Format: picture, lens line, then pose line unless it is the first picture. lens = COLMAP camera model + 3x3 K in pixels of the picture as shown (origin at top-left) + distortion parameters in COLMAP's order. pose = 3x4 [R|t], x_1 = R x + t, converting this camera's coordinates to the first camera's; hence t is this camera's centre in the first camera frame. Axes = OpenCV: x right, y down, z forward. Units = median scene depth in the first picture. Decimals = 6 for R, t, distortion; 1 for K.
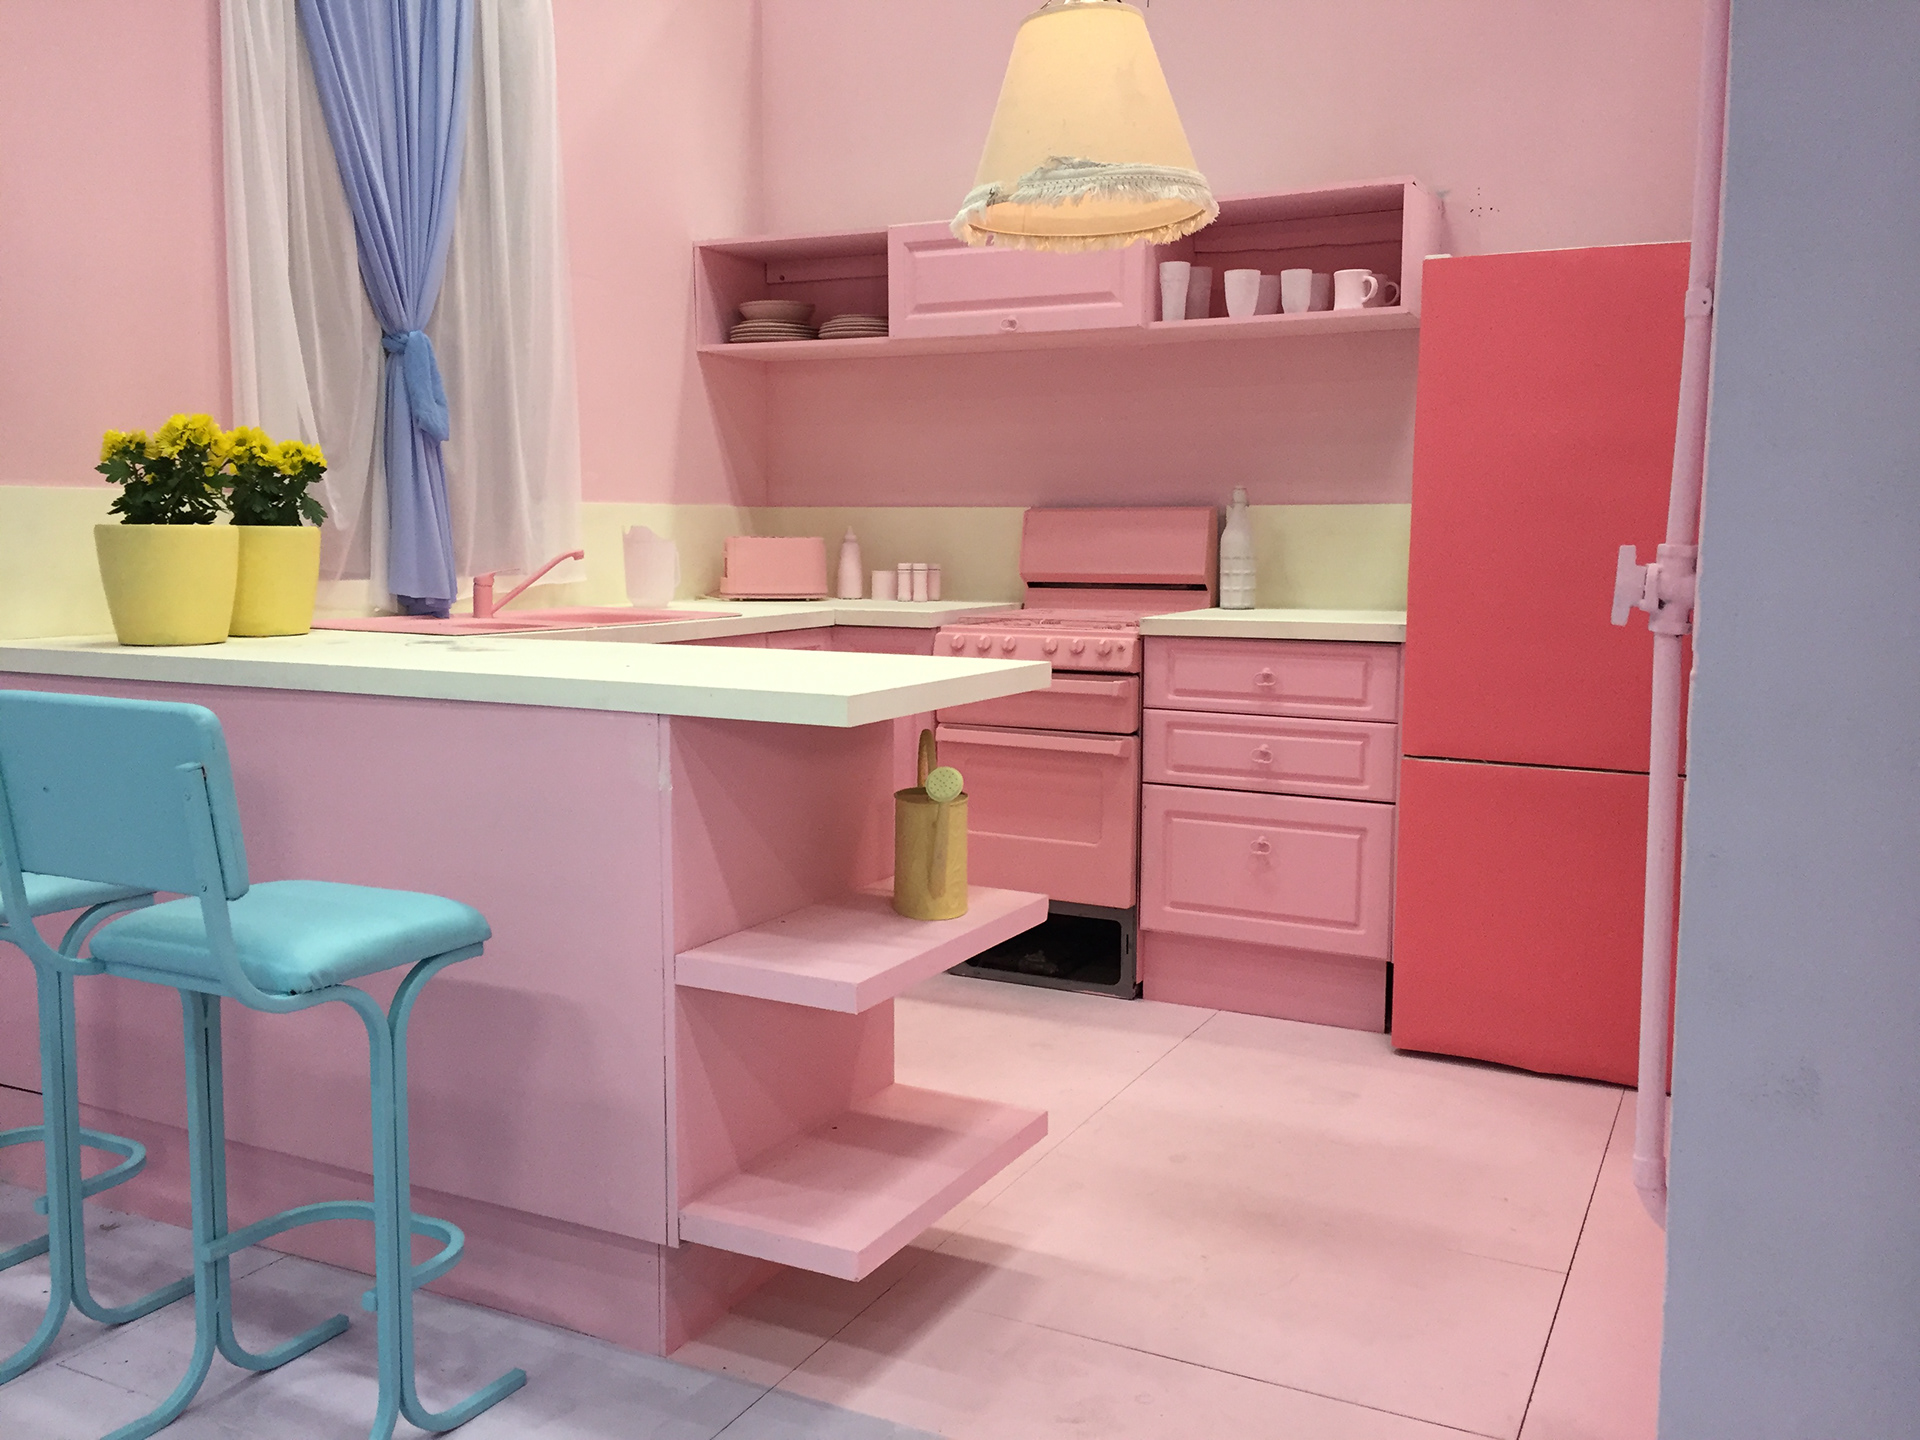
lens RADIAL K [[1646.2, 0, 977.4], [0, 1646.2, 731.8], [0, 0, 1]] dist [0.057023, -0.064735]
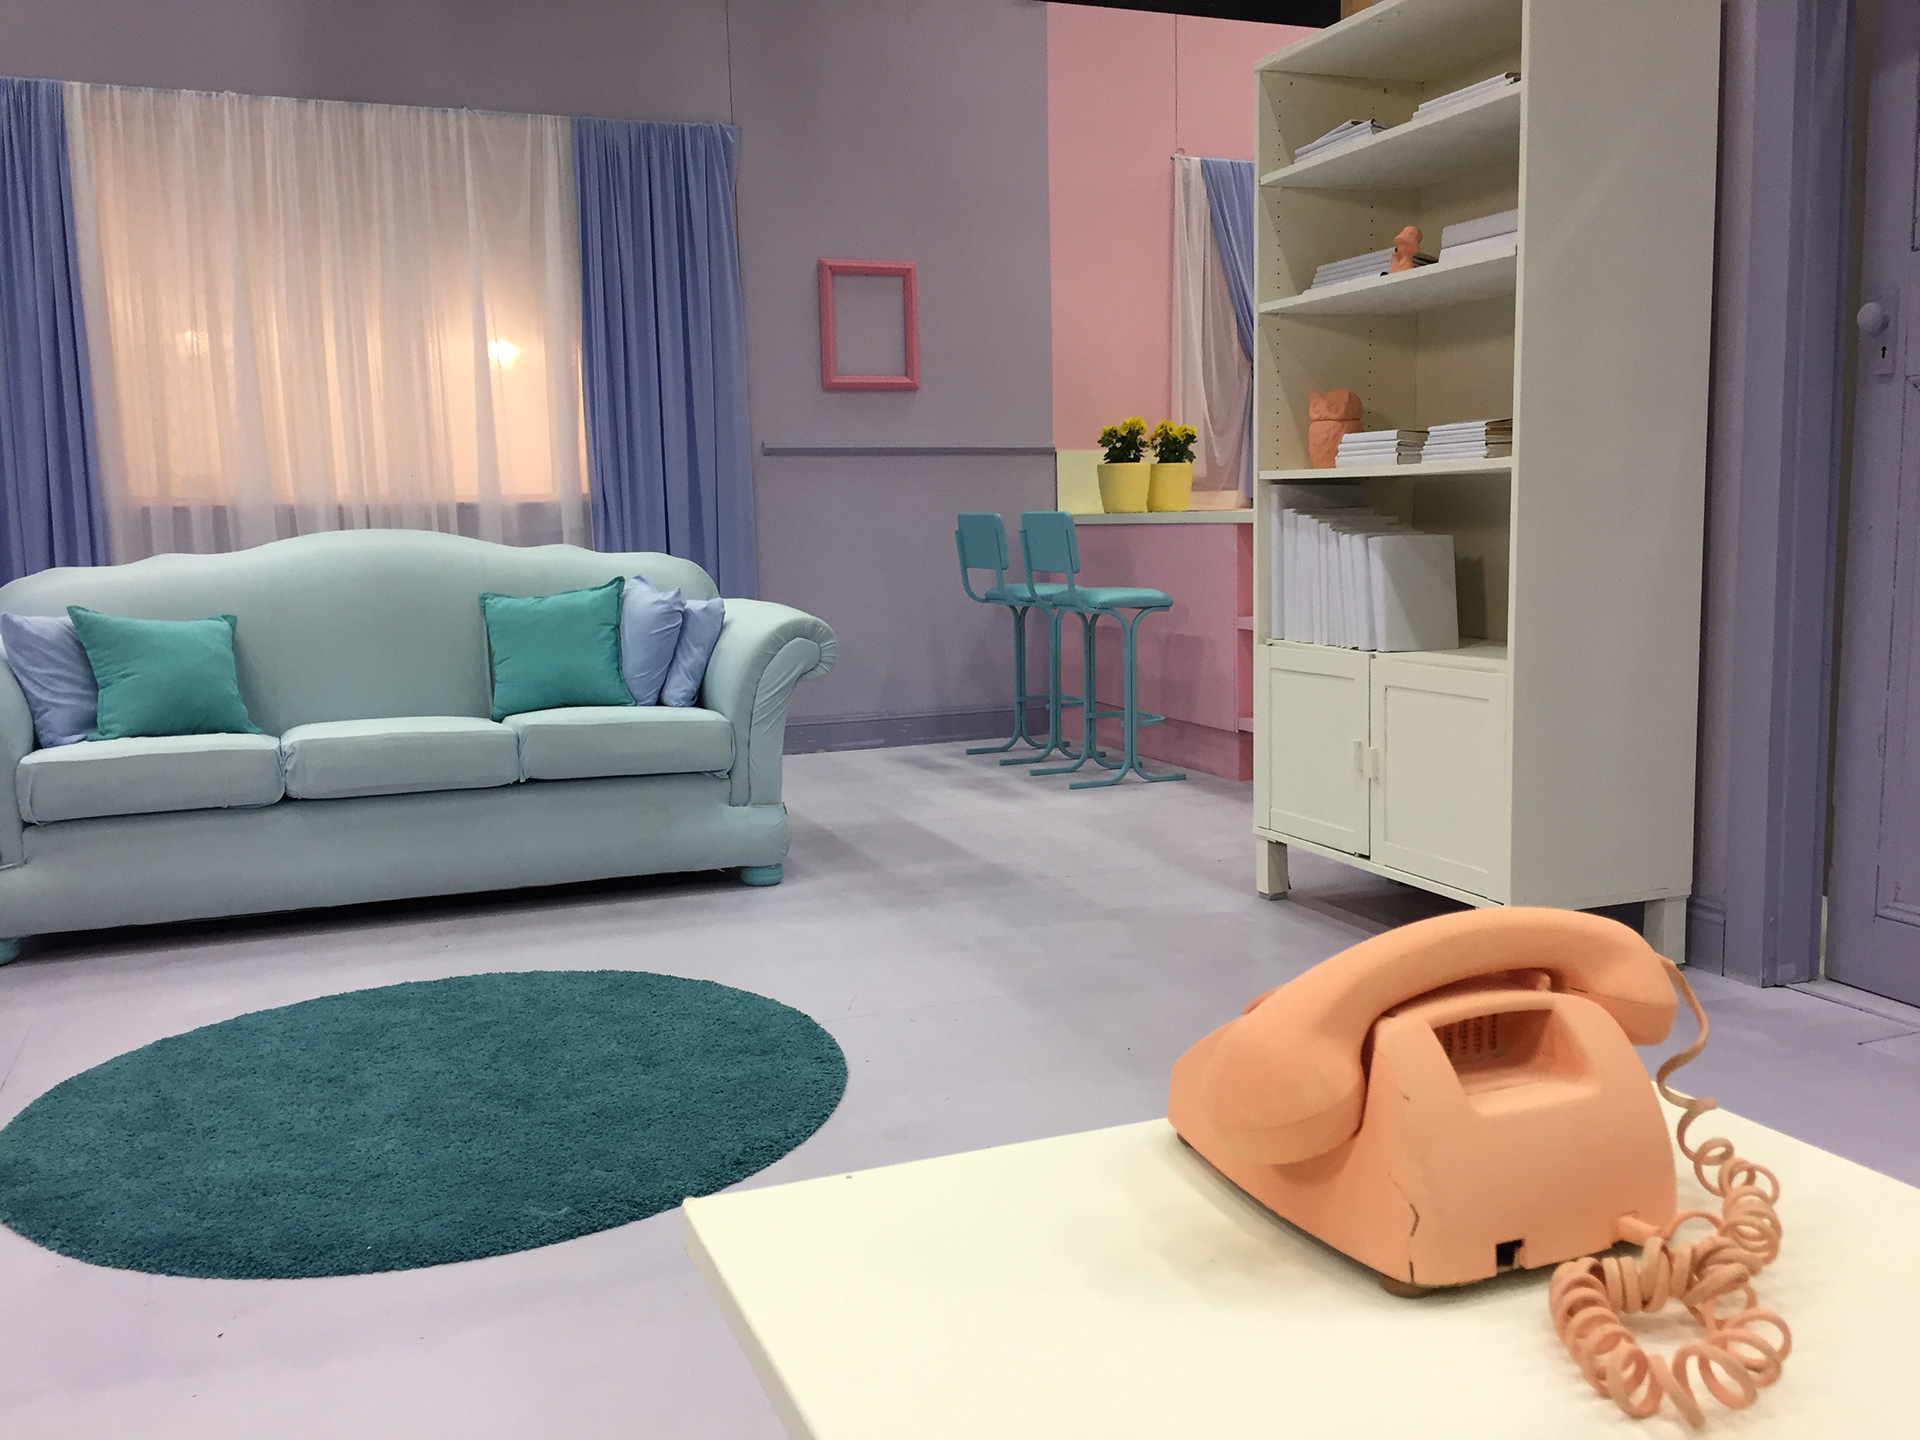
lens RADIAL K [[1646.2, 0, 956.7], [0, 1646.2, 715.3], [0, 0, 1]] dist [0.057023, -0.064735]
pose [[0.740712, 0.059590, -0.669174, 0.695090], [-0.052850, 0.998140, 0.030384, 0.131561], [0.669740, 0.012860, 0.742484, -0.687590]]
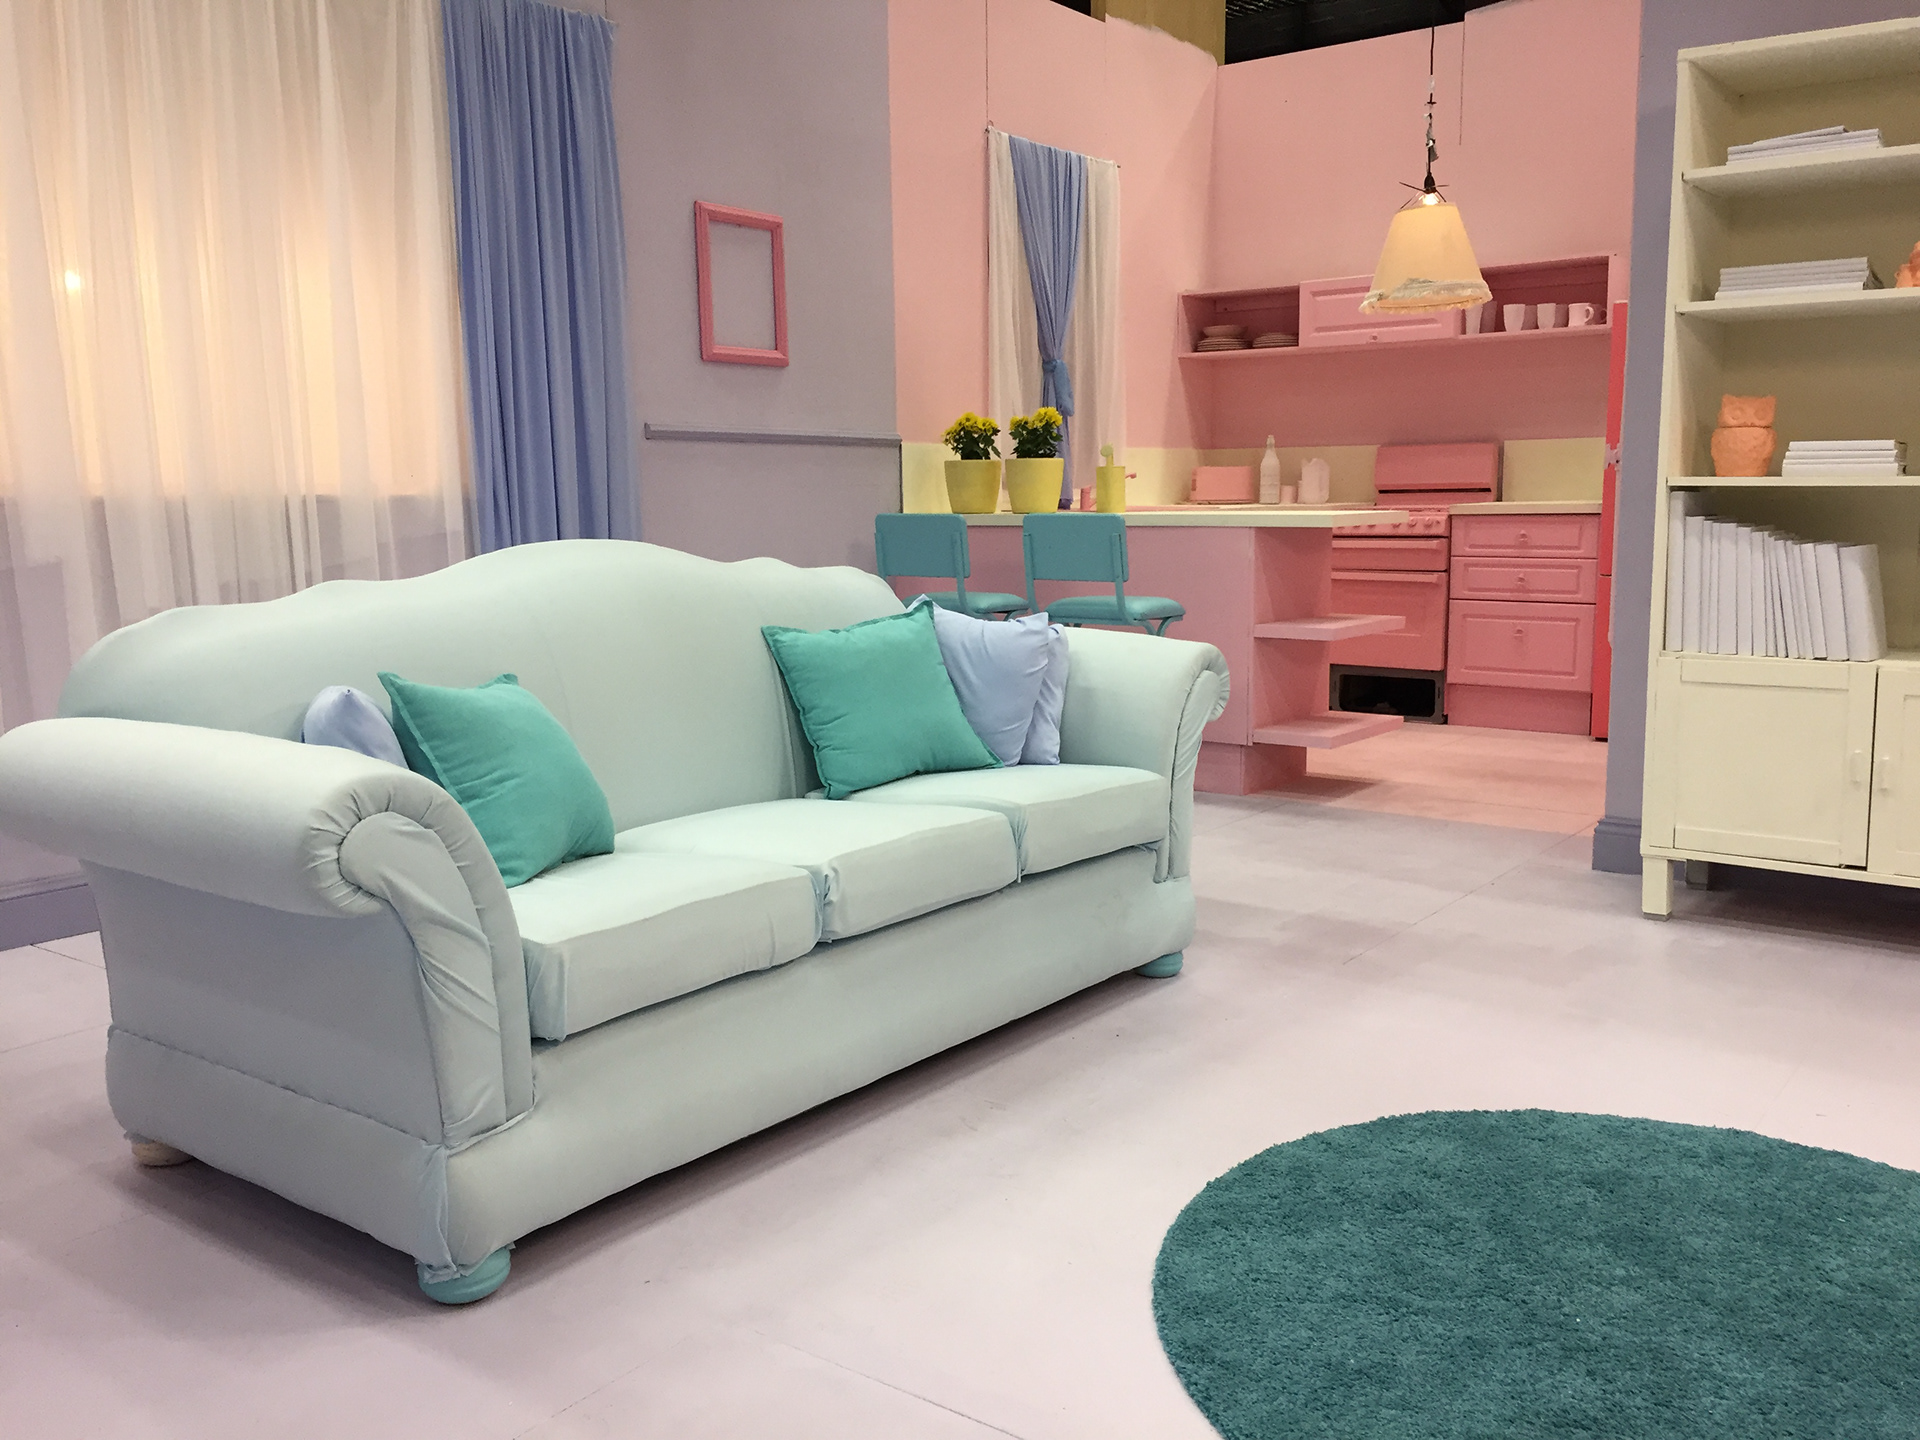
lens RADIAL K [[1646.2, 0, 952.3], [0, 1646.2, 722.2], [0, 0, 1]] dist [0.057023, -0.064735]
pose [[0.981735, 0.010683, -0.189956, -0.085928], [-0.006448, 0.999717, 0.022900, 0.127460], [0.190147, -0.021257, 0.981526, -0.856620]]
